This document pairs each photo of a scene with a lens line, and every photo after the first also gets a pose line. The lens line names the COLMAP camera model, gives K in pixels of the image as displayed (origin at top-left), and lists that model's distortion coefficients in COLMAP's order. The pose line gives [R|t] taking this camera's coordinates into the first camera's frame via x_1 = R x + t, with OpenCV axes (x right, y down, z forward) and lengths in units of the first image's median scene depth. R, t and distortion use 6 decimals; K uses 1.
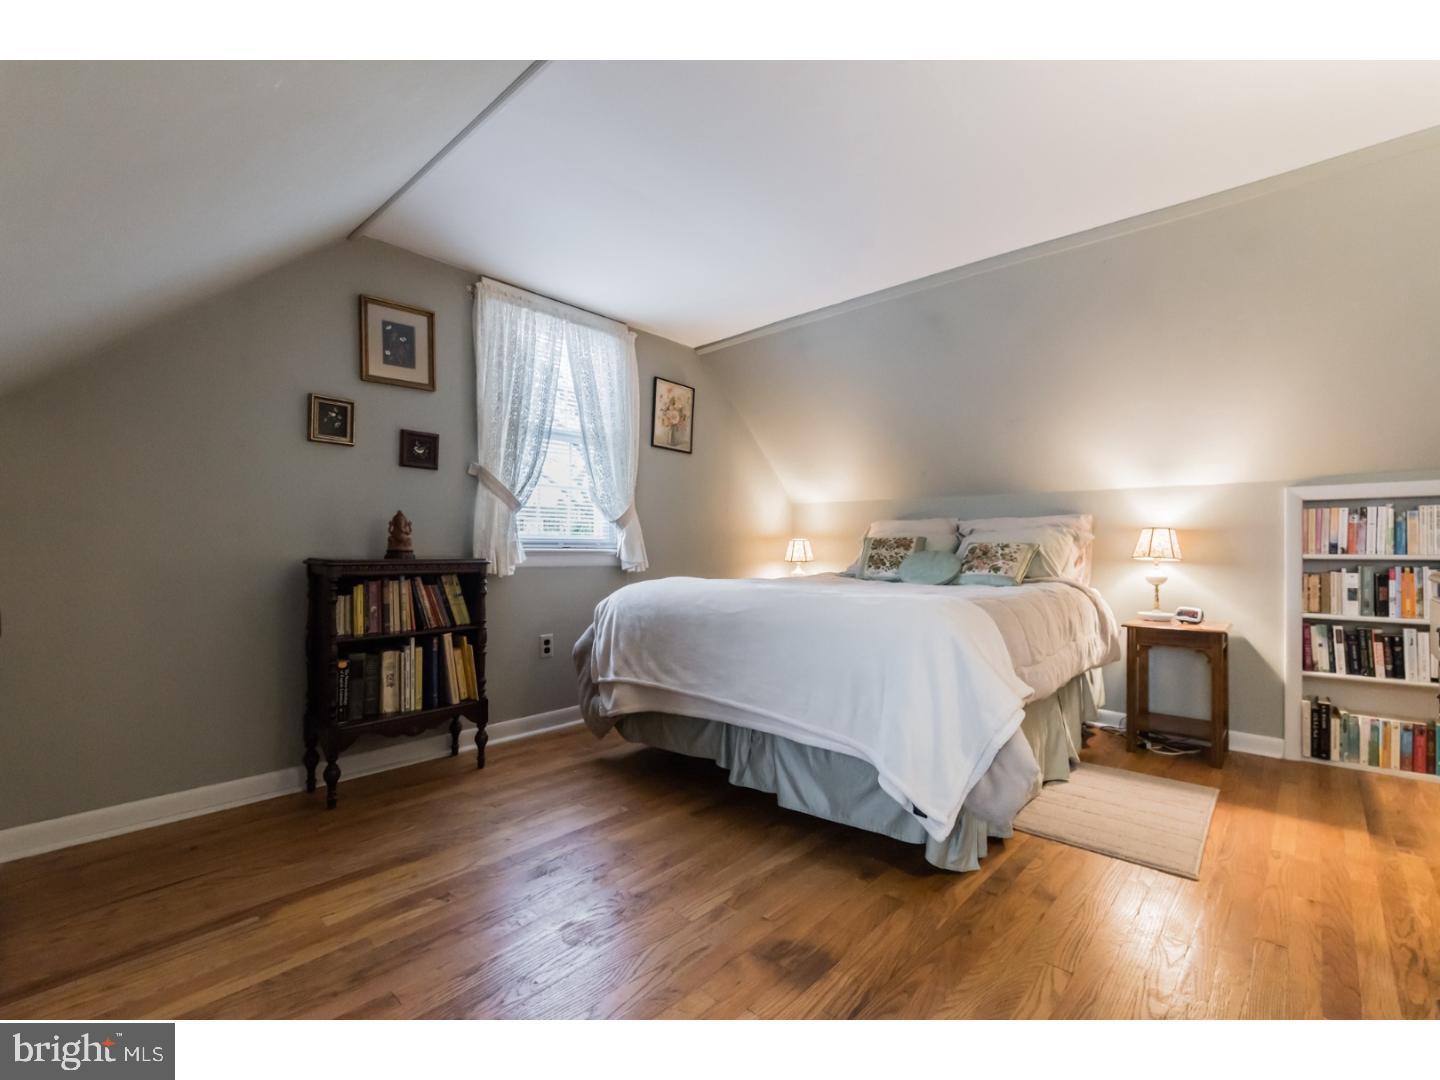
lens RADIAL K [[637.9, 0, 721.5], [0, 637.9, 550.5], [0, 0, 1]] dist [0.001039, -0.000118]
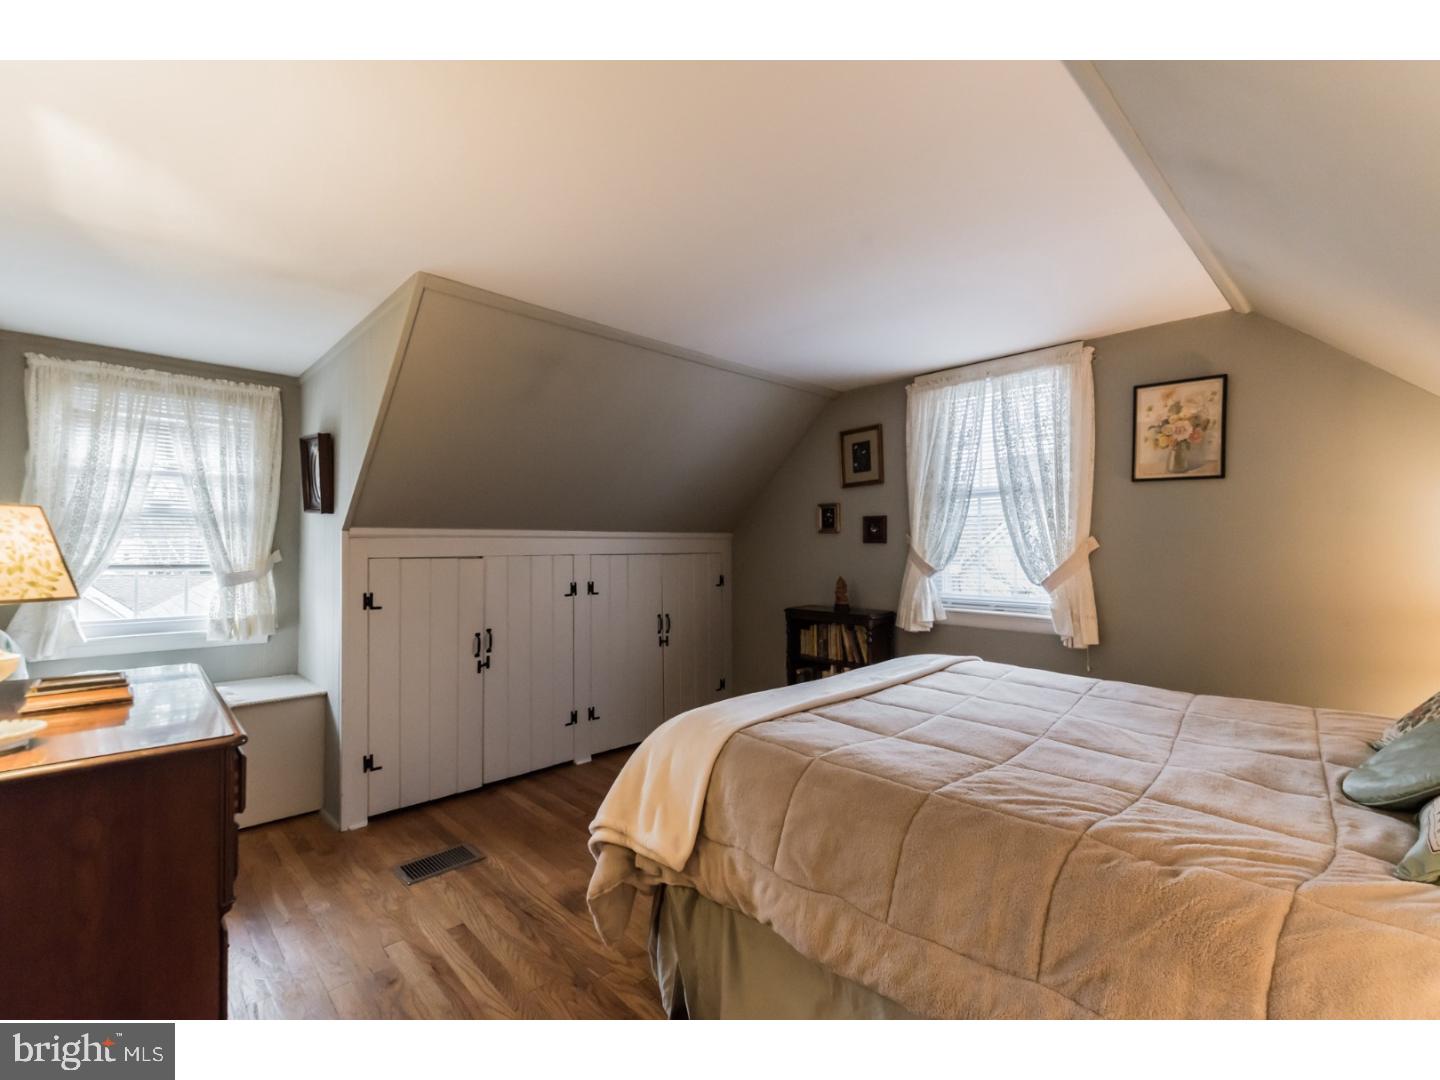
lens RADIAL K [[637.9, 0, 721.8], [0, 637.9, 543.7], [0, 0, 1]] dist [0.001039, -0.000118]
pose [[-0.076274, -0.015012, -0.996974, 0.846544], [-0.002046, 0.999887, -0.014899, -0.101195], [0.997085, 0.000903, -0.076296, 0.740824]]
